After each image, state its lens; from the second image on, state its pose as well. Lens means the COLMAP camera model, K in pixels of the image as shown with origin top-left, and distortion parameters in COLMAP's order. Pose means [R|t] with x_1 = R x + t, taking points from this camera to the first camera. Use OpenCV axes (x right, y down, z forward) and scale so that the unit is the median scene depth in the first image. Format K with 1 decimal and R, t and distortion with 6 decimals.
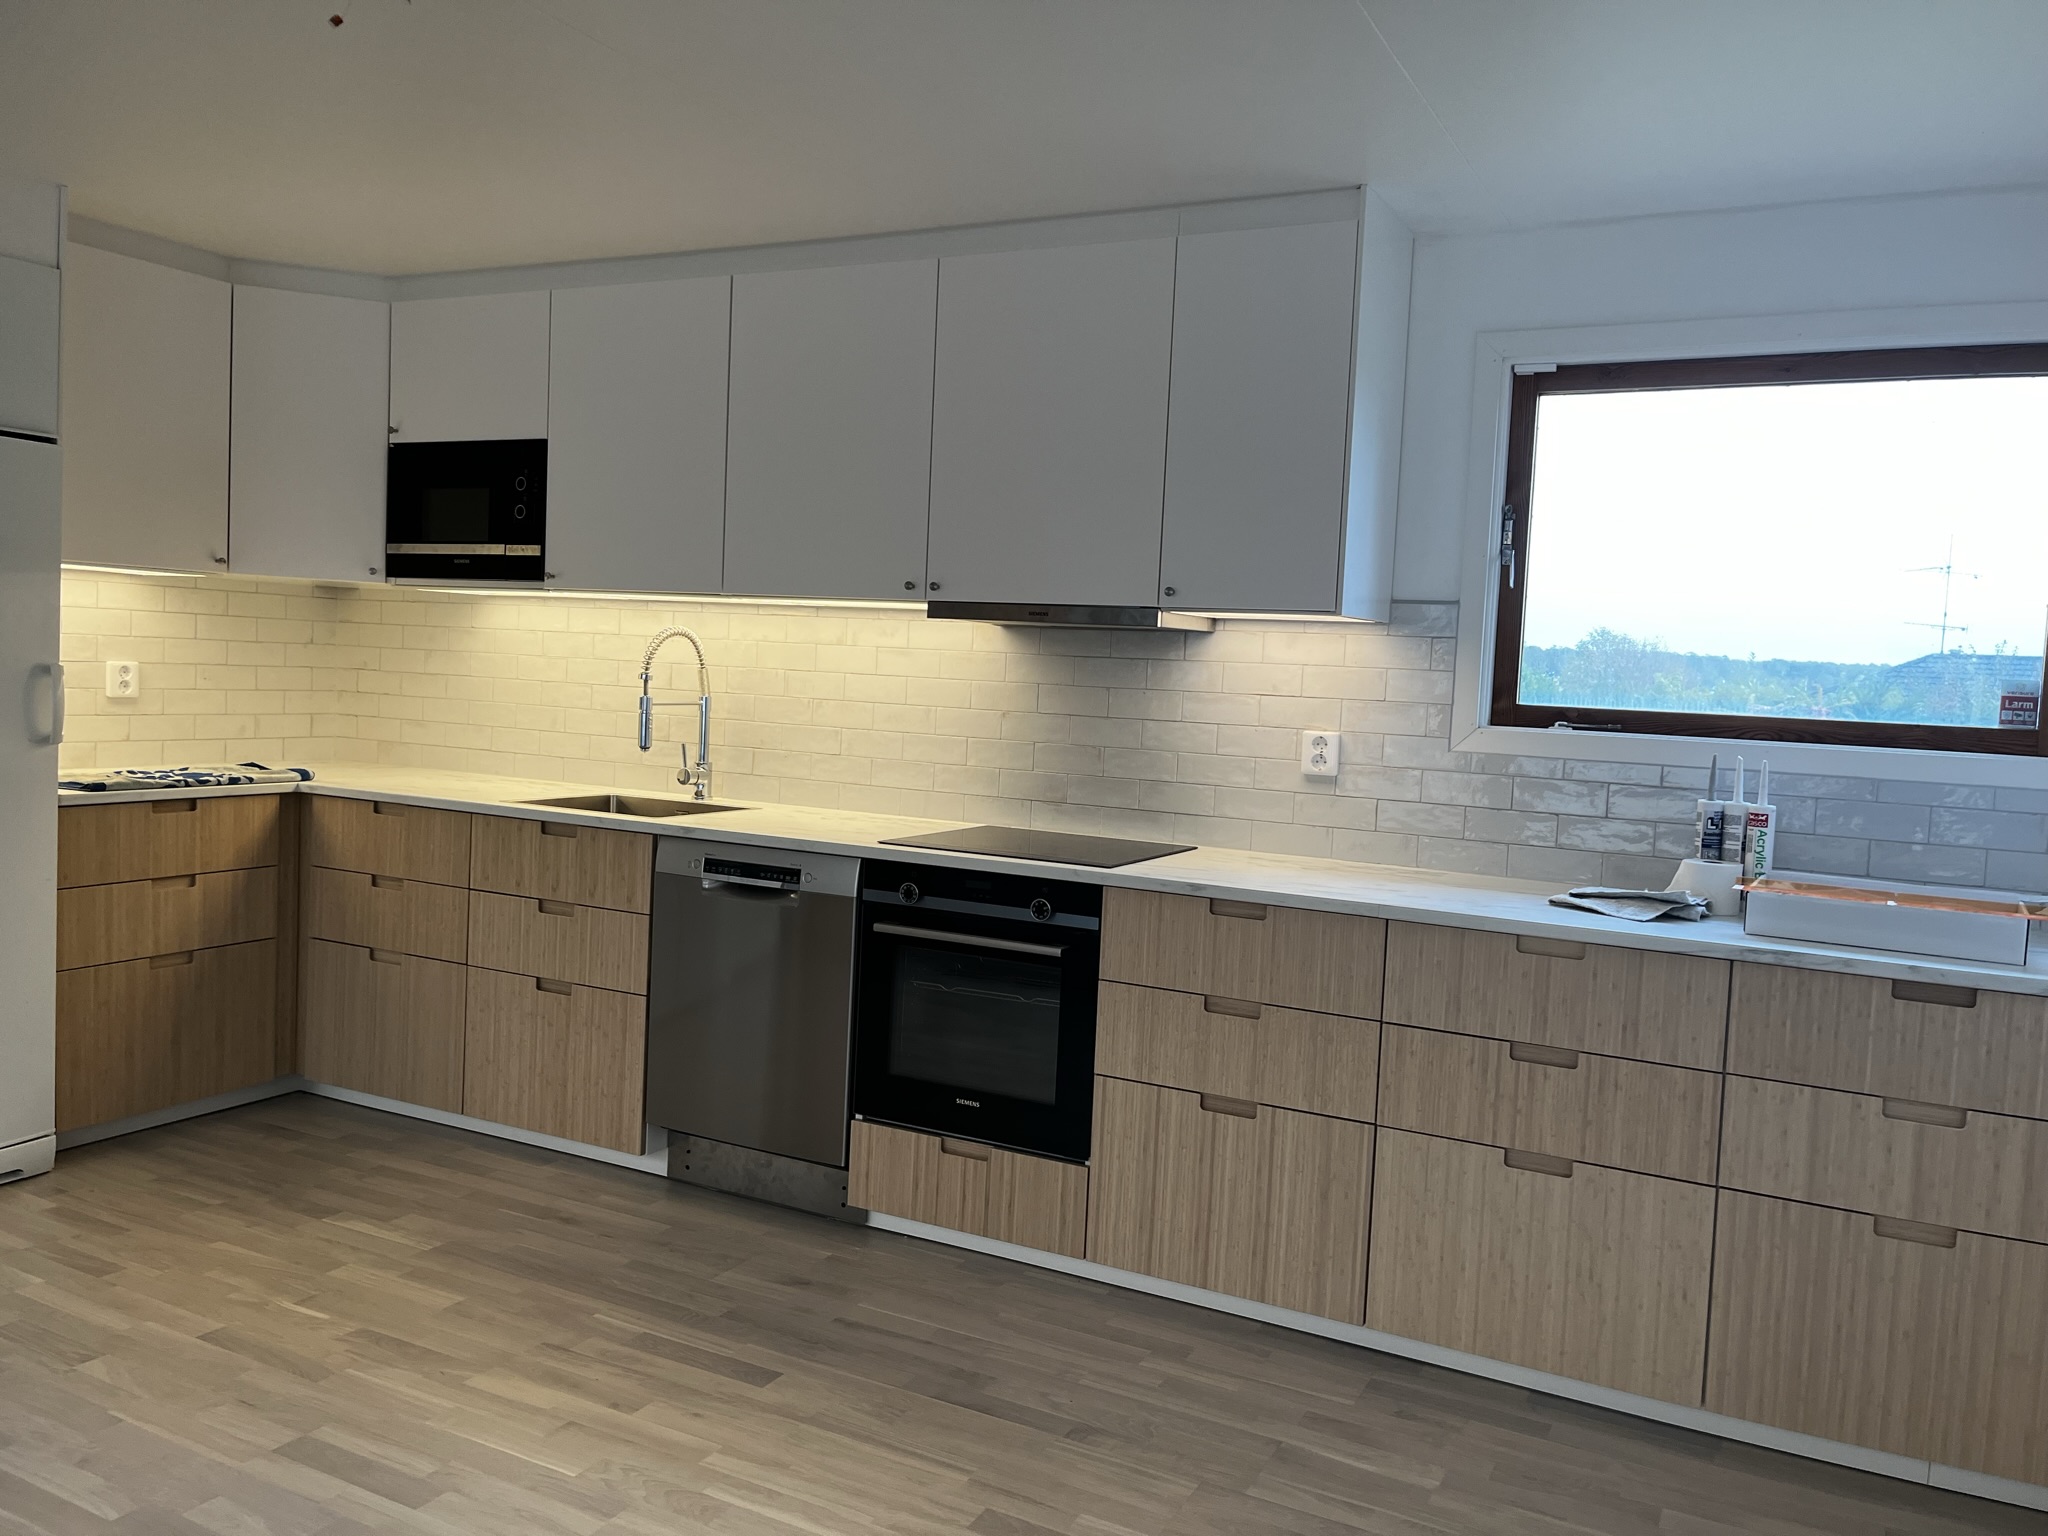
lens RADIAL K [[1546.4, 0, 1026.8], [0, 1546.4, 739.5], [0, 0, 1]] dist [0.082047, -0.112835]
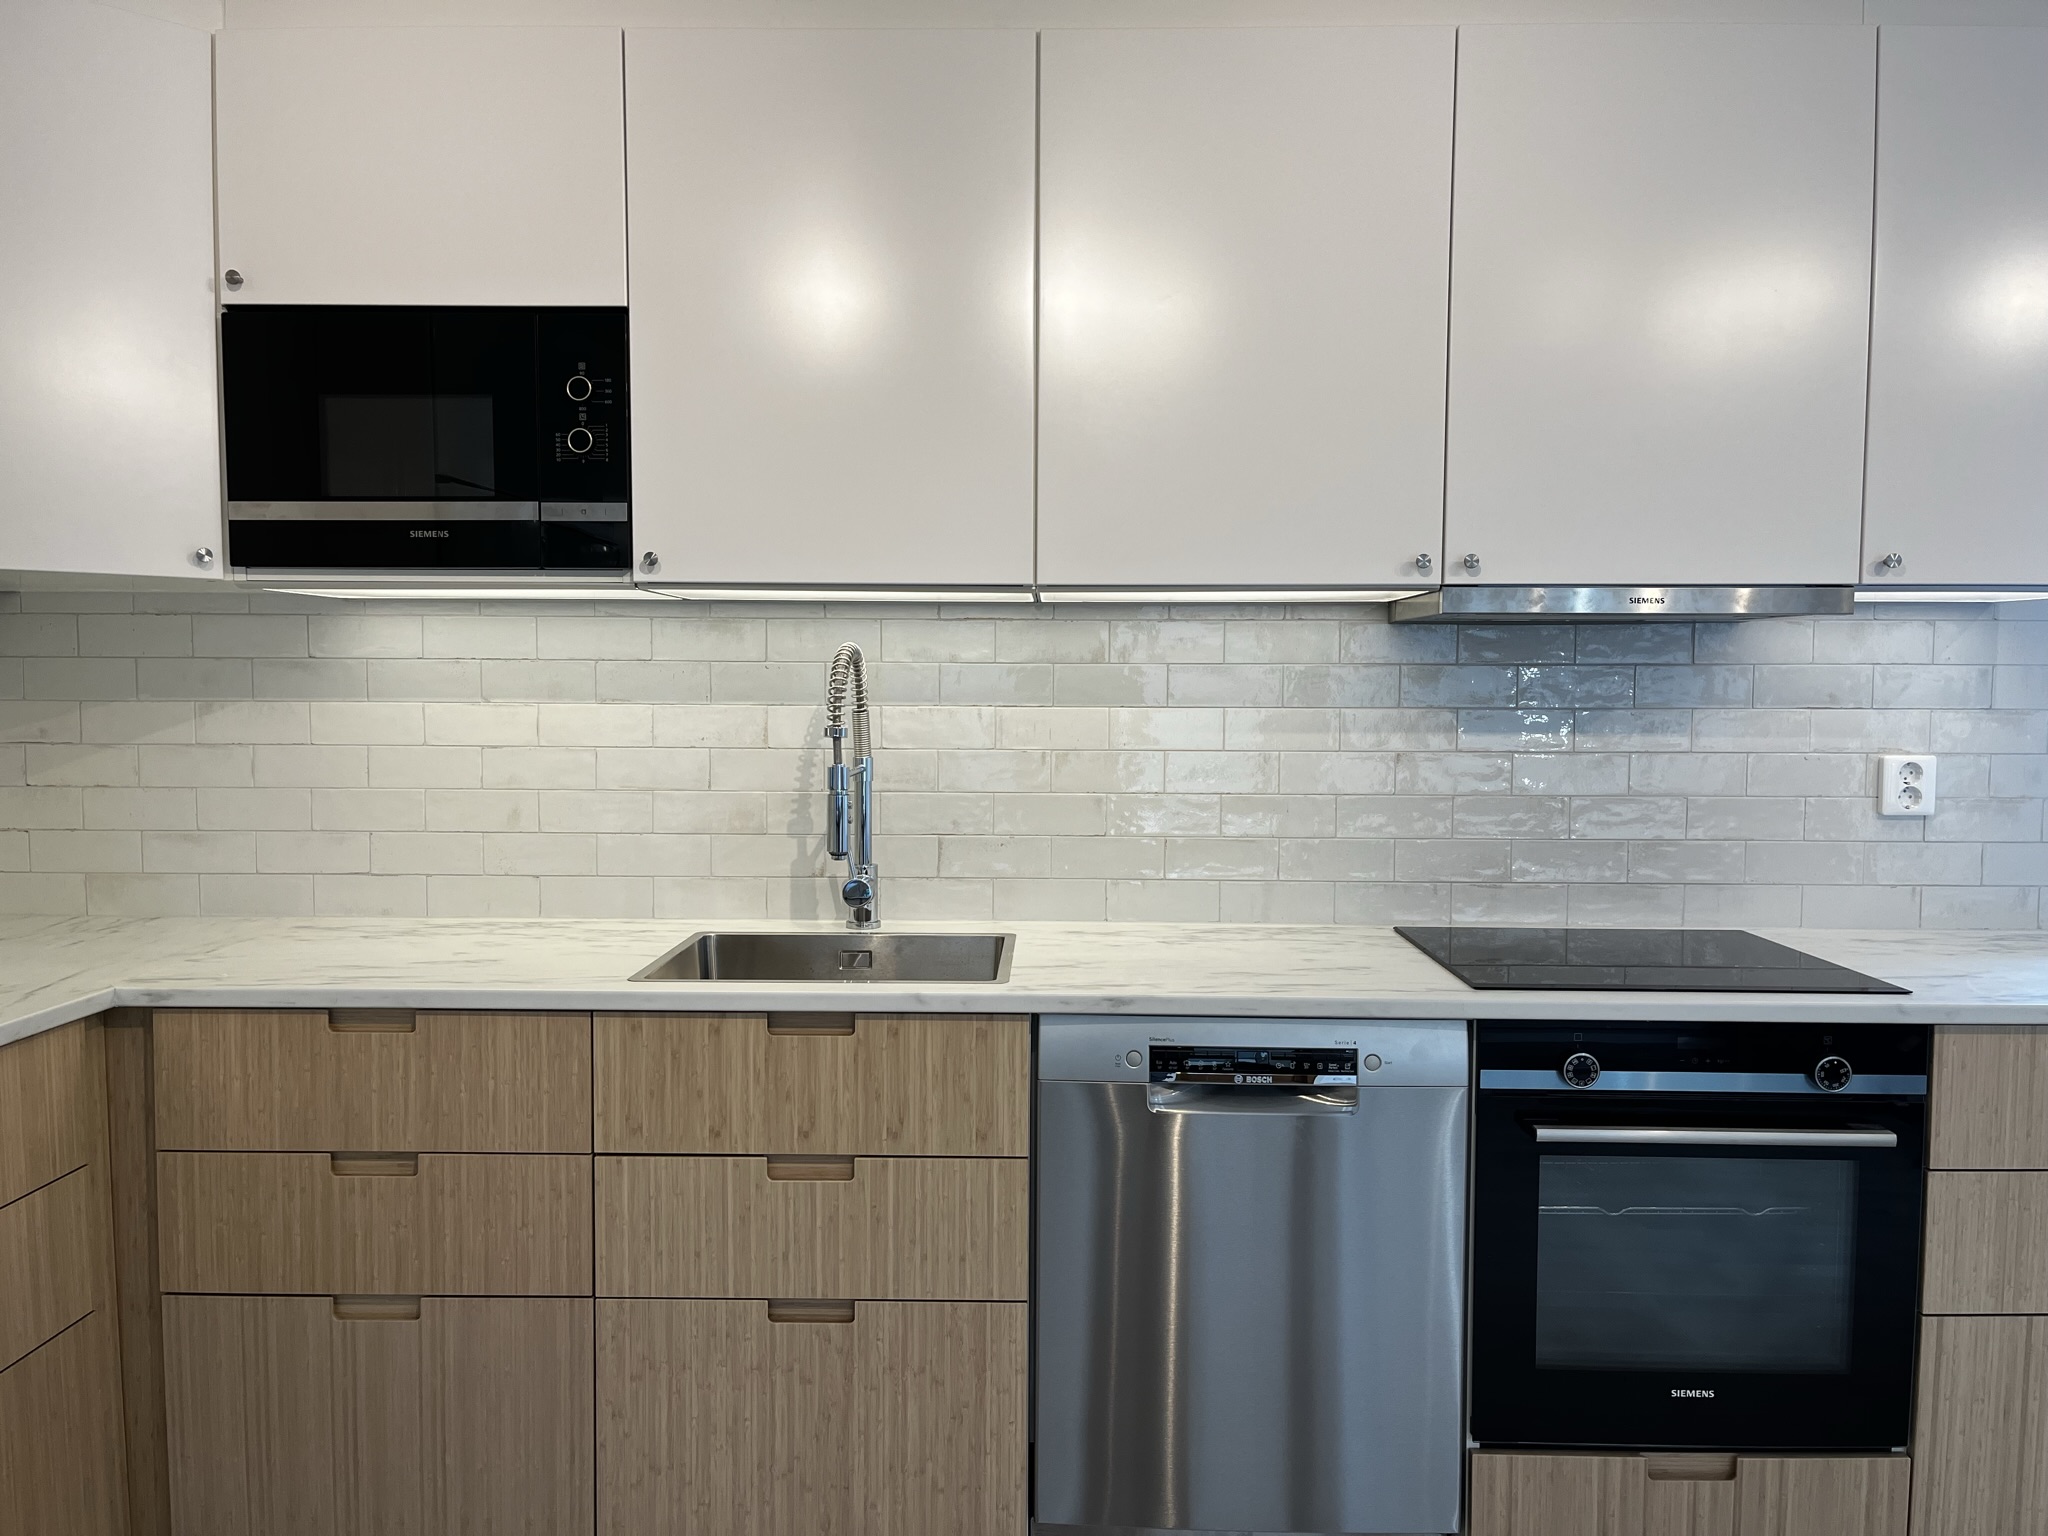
lens RADIAL K [[1609.4, 0, 1024.0], [0, 1609.4, 768.0], [0, 0, 1]] dist [0.103508, -0.155401]
pose [[0.900147, -0.069218, 0.430050, -0.468570], [0.059575, 0.997579, 0.035865, -0.047076], [-0.431492, -0.006664, 0.902092, 0.456081]]
